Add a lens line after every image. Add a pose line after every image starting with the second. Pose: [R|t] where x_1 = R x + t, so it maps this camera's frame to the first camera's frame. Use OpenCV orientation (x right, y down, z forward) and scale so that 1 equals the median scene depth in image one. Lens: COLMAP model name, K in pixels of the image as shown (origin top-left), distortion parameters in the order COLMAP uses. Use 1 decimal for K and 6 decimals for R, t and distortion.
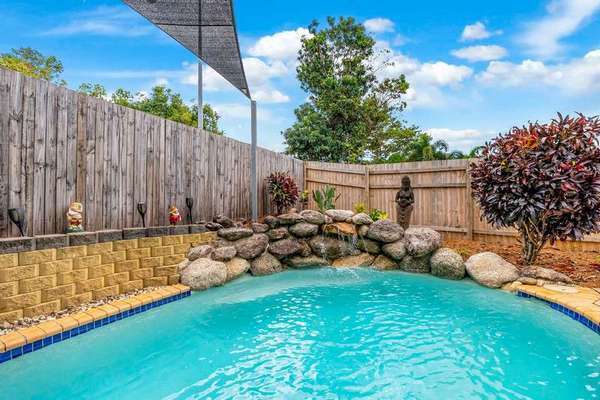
lens RADIAL K [[277.7, 0, 300.0], [0, 277.7, 200.0], [0, 0, 1]] dist [0.002273, 0.000700]
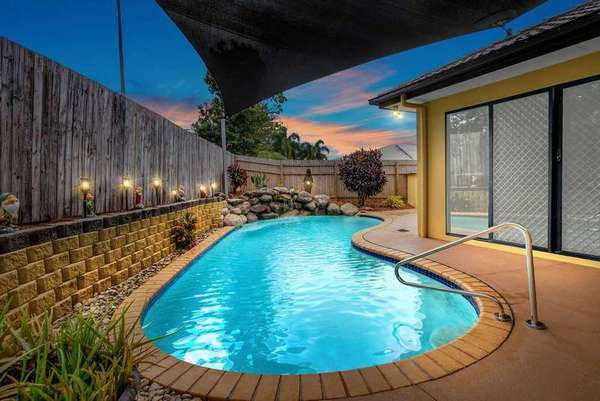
lens RADIAL K [[280.5, 0, 301.2], [0, 280.5, 193.1], [0, 0, 1]] dist [0.000020, 0.000194]
pose [[0.864937, -0.034214, 0.500712, -0.724446], [0.013301, 0.998886, 0.045279, -0.009201], [-0.501703, -0.032504, 0.864429, -0.724792]]
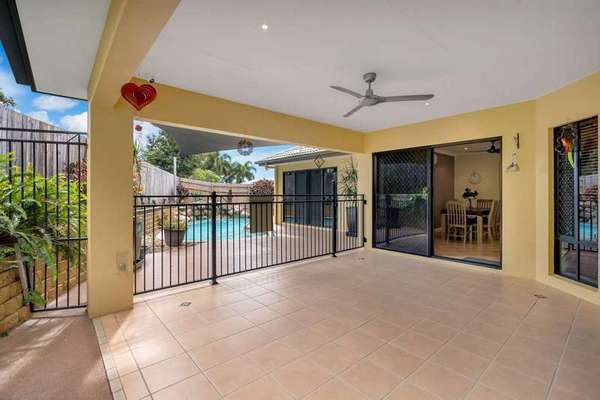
lens RADIAL K [[277.7, 0, 300.0], [0, 277.7, 200.0], [0, 0, 1]] dist [0.002273, 0.000700]
pose [[0.725557, 0.000284, 0.688162, -1.306818], [-0.015371, 0.999757, 0.015794, -0.034421], [-0.687991, -0.022037, 0.725385, -1.935469]]
